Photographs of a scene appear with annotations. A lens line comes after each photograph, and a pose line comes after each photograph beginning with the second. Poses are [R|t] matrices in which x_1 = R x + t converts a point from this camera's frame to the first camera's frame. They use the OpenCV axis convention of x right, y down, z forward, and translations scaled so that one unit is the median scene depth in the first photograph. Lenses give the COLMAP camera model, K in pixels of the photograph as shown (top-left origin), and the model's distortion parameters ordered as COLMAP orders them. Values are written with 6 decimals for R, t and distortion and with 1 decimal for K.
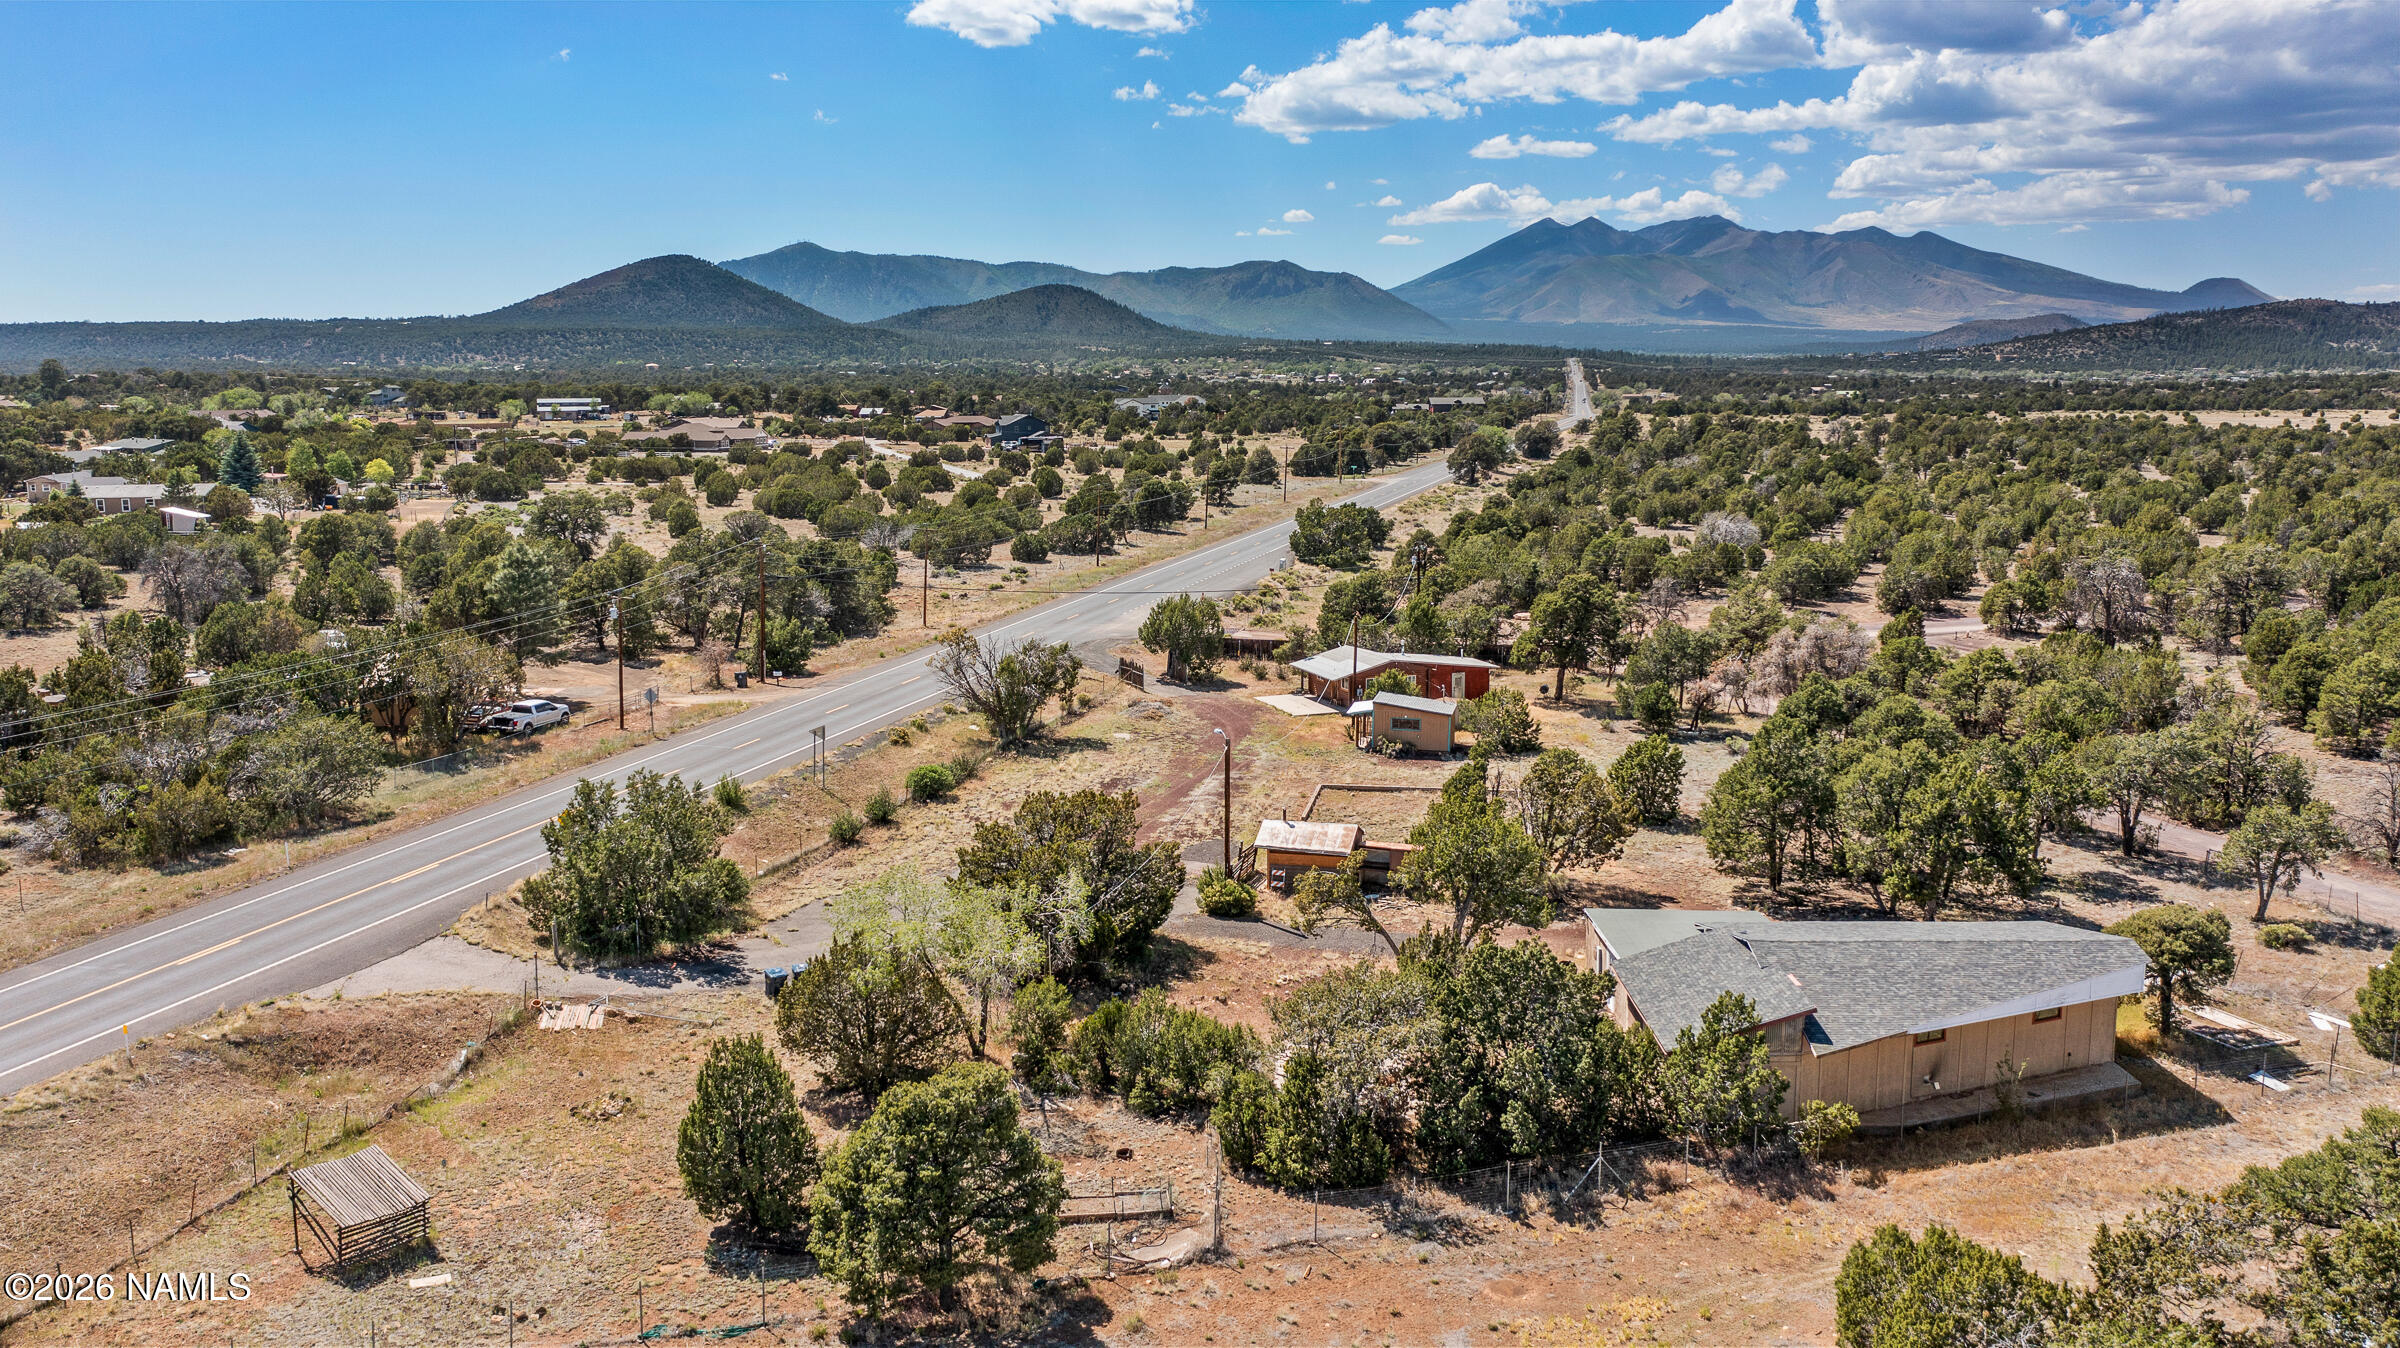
lens RADIAL K [[1884.9, 0, 1200.0], [0, 1884.9, 674.0], [0, 0, 1]] dist [-0.011036, 0.010341]
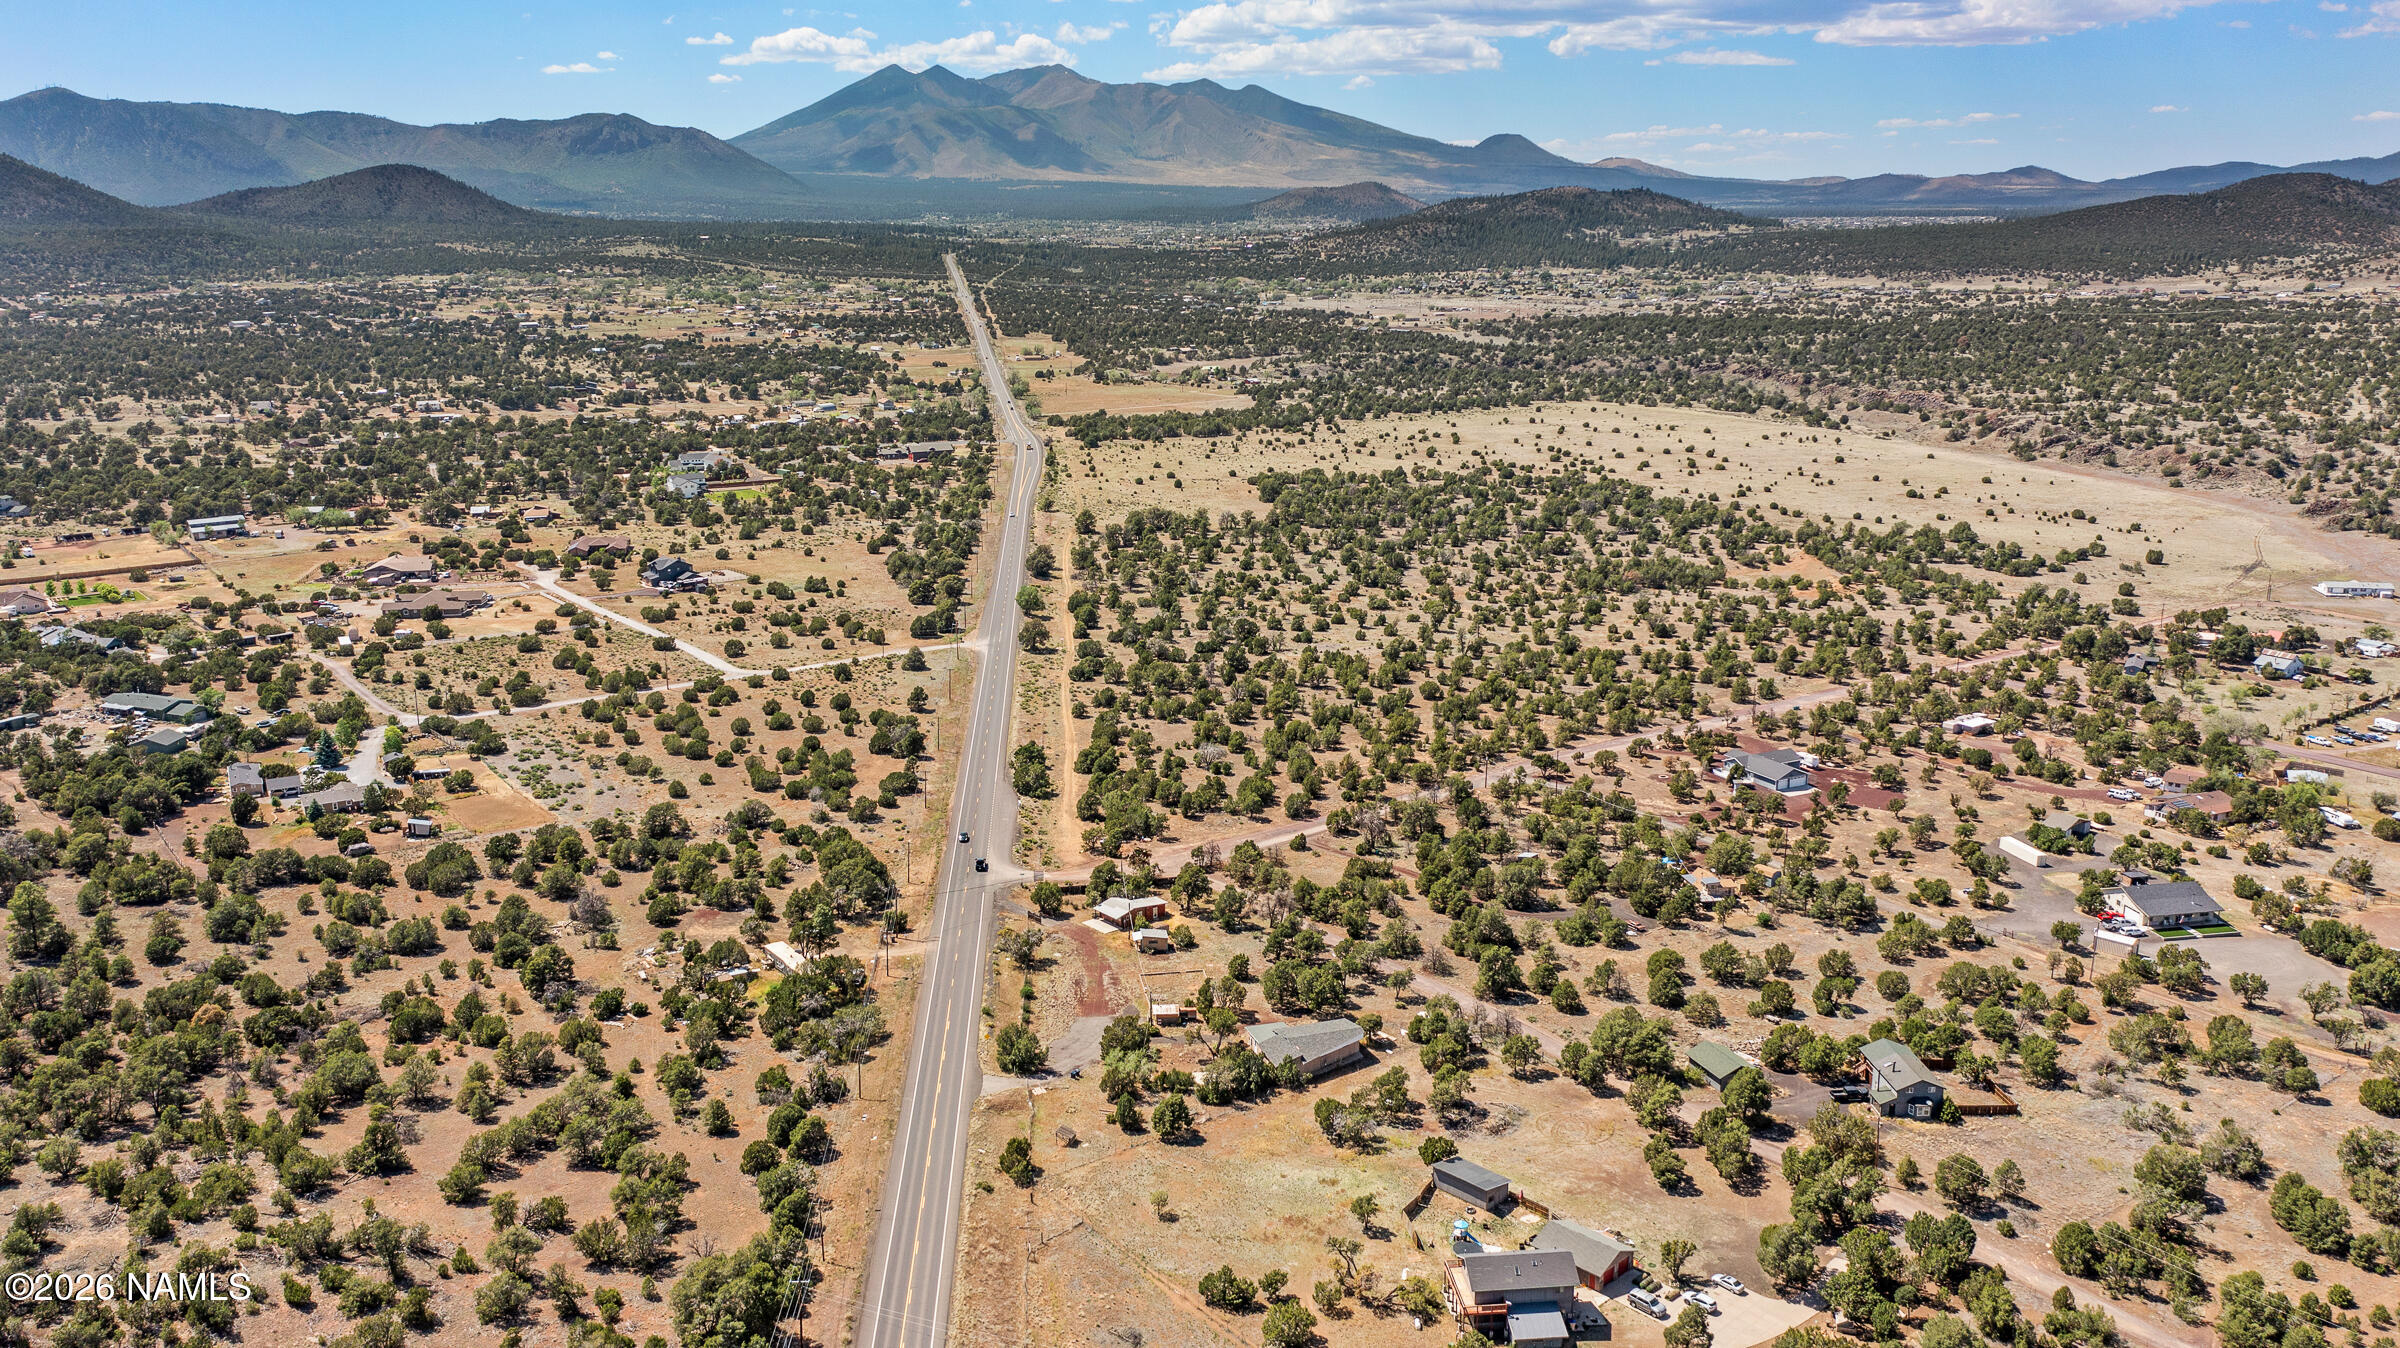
lens RADIAL K [[1884.9, 0, 1200.0], [0, 1884.9, 674.0], [0, 0, 1]] dist [-0.011036, 0.010341]
pose [[0.944988, -0.083154, 0.316360, -0.183604], [0.057735, 0.994365, 0.088907, -0.164971], [-0.321970, -0.065751, 0.944464, -0.458981]]
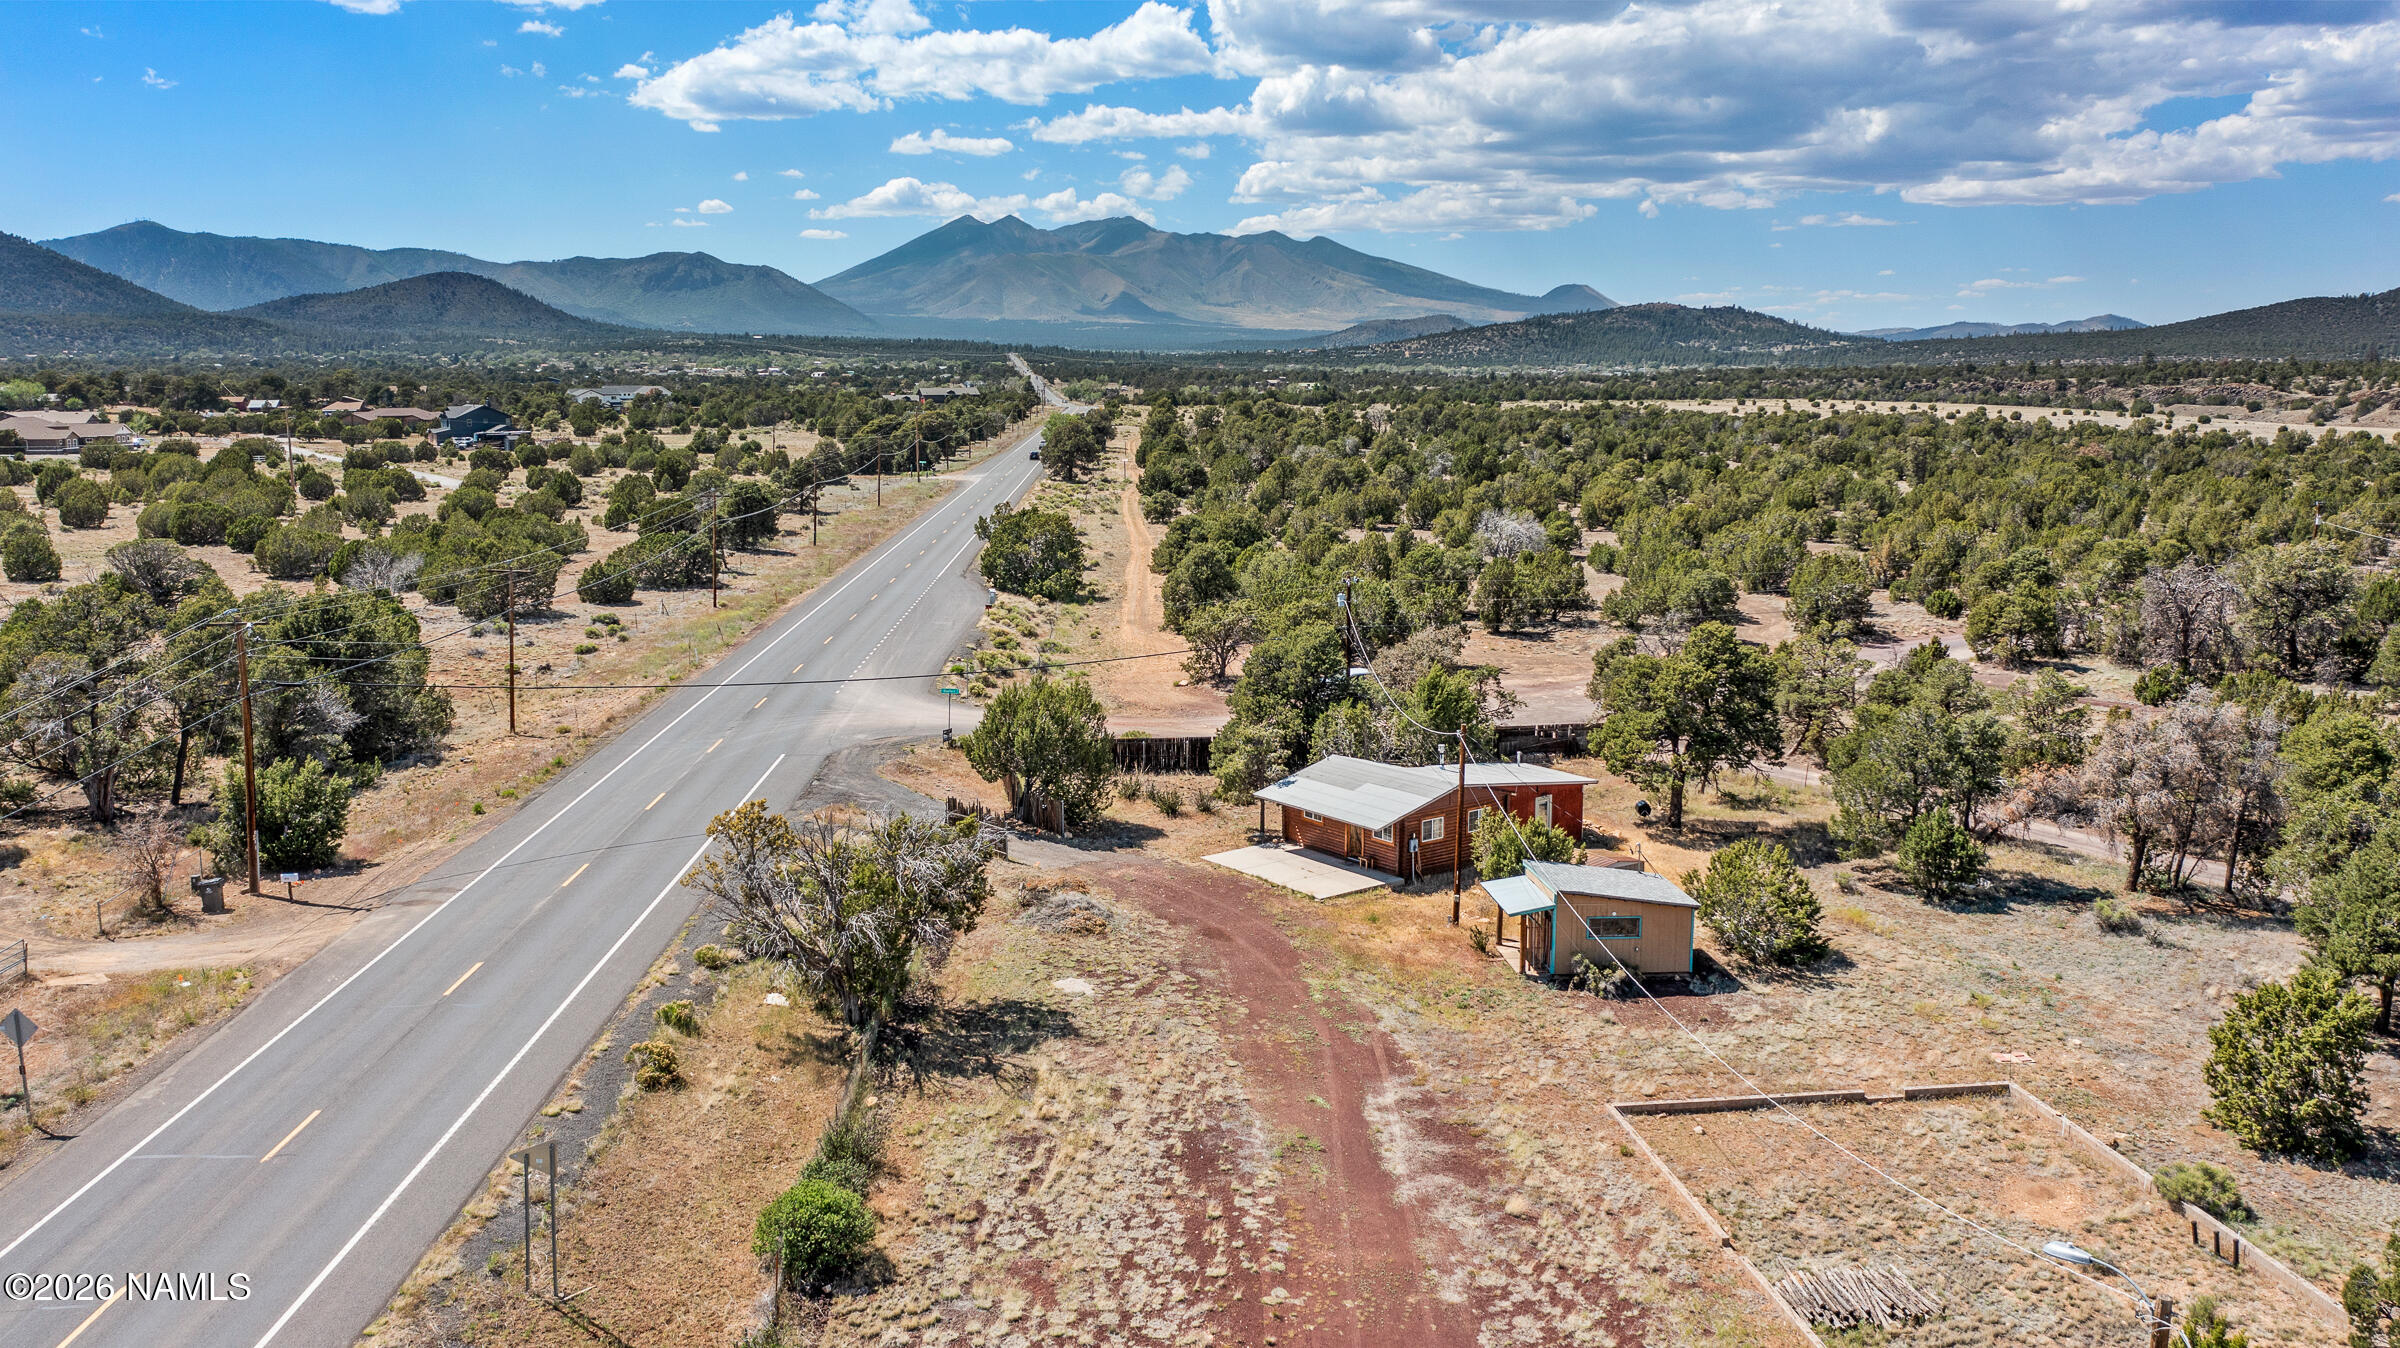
lens RADIAL K [[1884.9, 0, 1200.0], [0, 1884.9, 674.0], [0, 0, 1]] dist [-0.011036, 0.010341]
pose [[0.955602, -0.044662, 0.291255, -0.038948], [0.044131, 0.998990, 0.008395, -0.013812], [-0.291336, 0.004832, 0.956609, 0.128502]]
